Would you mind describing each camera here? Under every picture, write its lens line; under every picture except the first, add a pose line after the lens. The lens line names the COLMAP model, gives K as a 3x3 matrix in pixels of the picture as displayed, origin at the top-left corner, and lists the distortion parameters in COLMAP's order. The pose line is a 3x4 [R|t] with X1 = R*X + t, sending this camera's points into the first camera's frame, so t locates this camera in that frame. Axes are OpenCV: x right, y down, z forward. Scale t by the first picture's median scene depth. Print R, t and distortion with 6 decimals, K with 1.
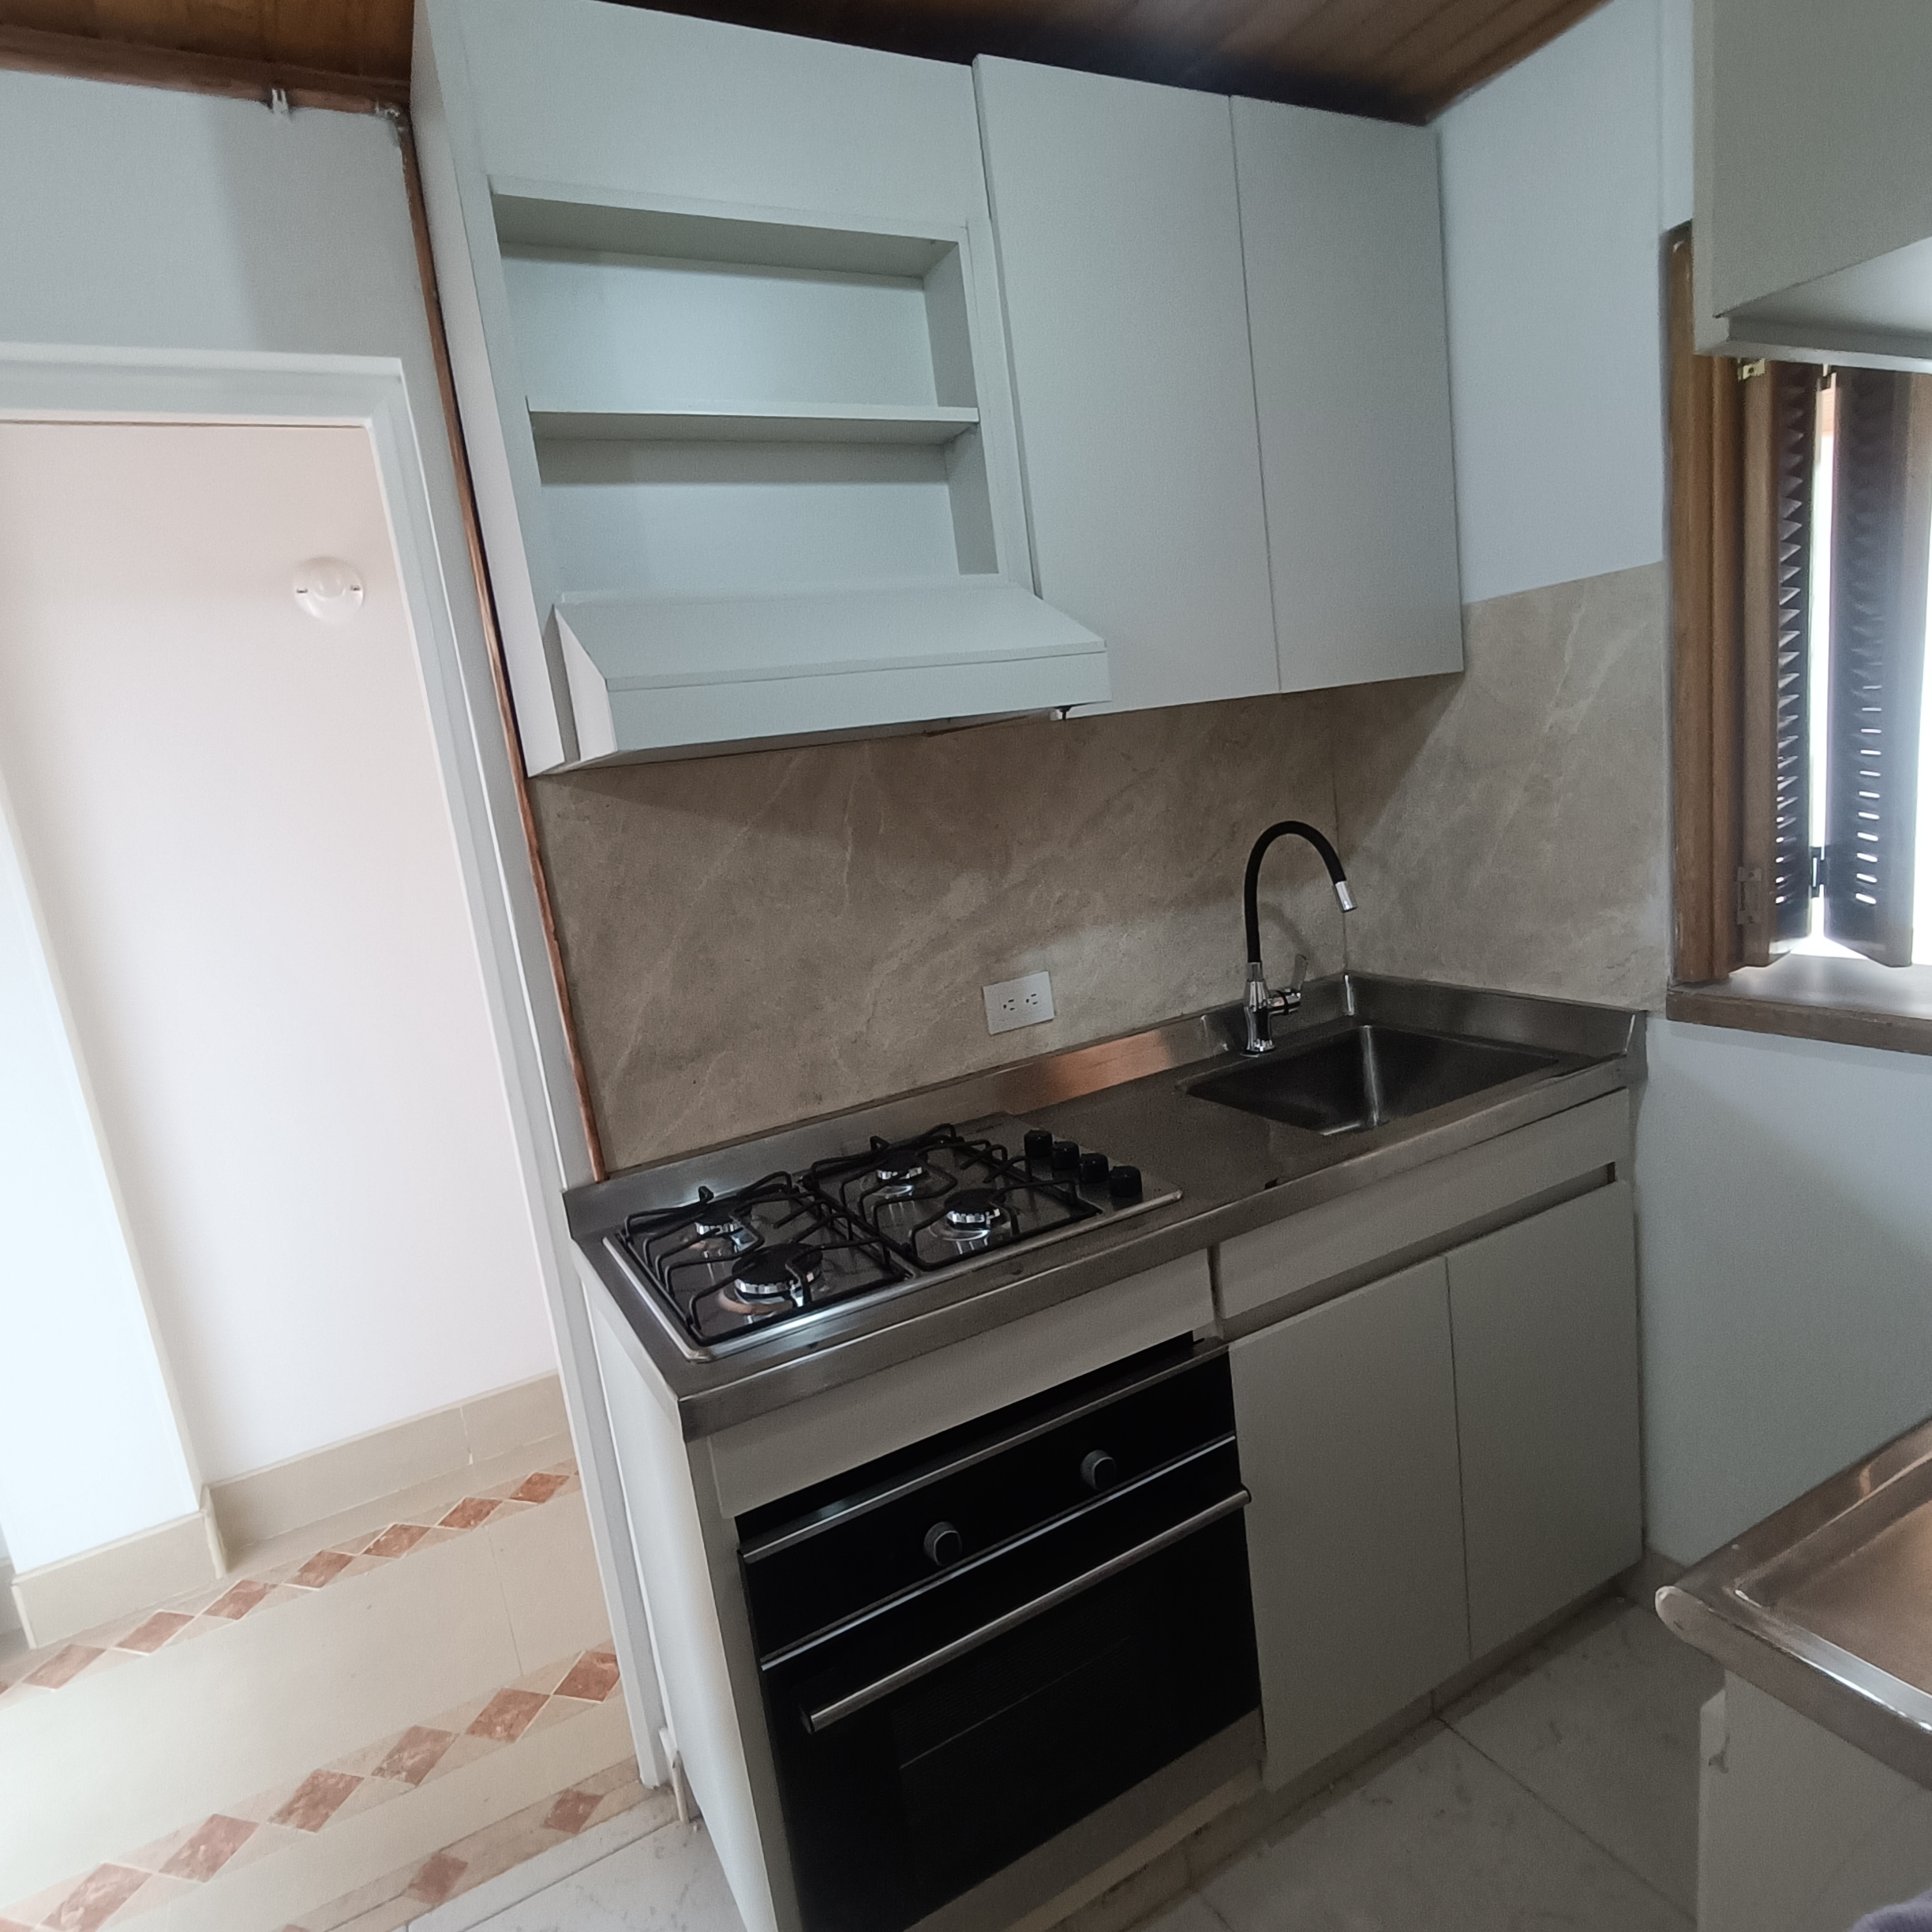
lens RADIAL K [[1186.1, 0, 967.5], [0, 1186.1, 974.4], [0, 0, 1]] dist [0.006212, -0.004619]
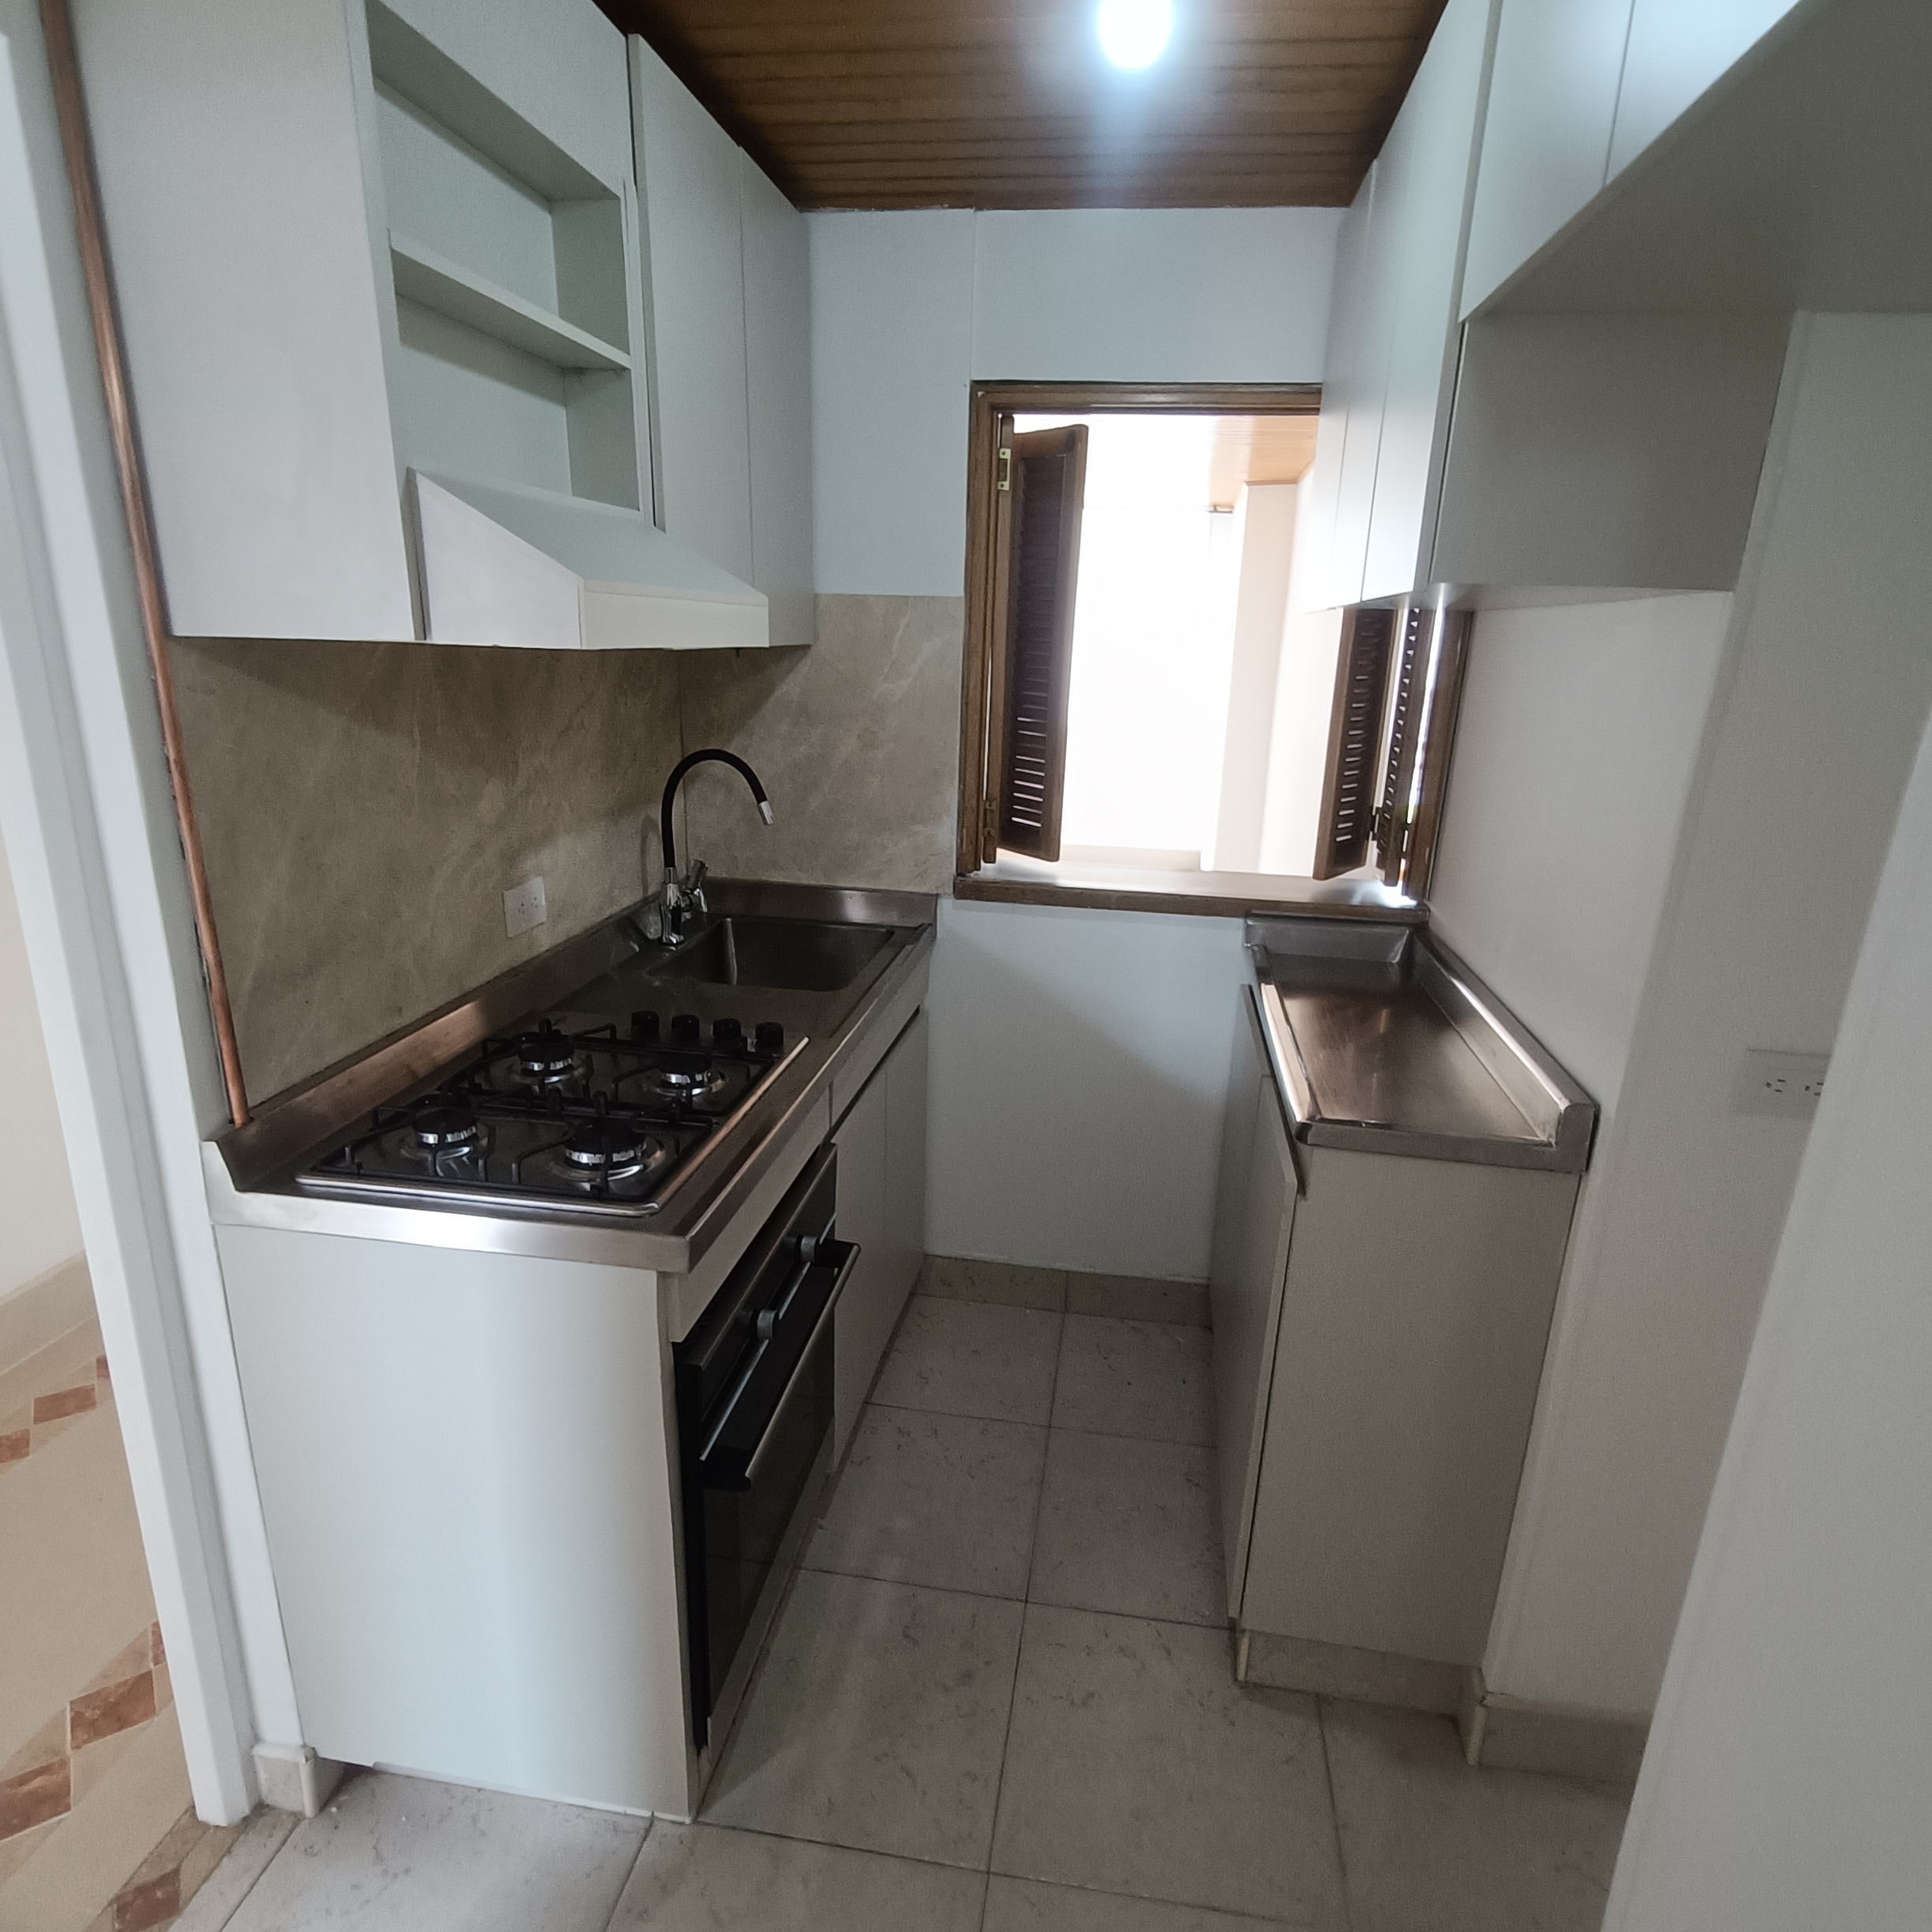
lens RADIAL K [[1186.1, 0, 972.1], [0, 1186.1, 972.8], [0, 0, 1]] dist [0.006212, -0.004619]
pose [[0.598685, -0.081853, 0.796791, -0.598677], [0.034745, 0.996482, 0.076260, 0.017061], [-0.800231, -0.017971, 0.599423, 0.060601]]
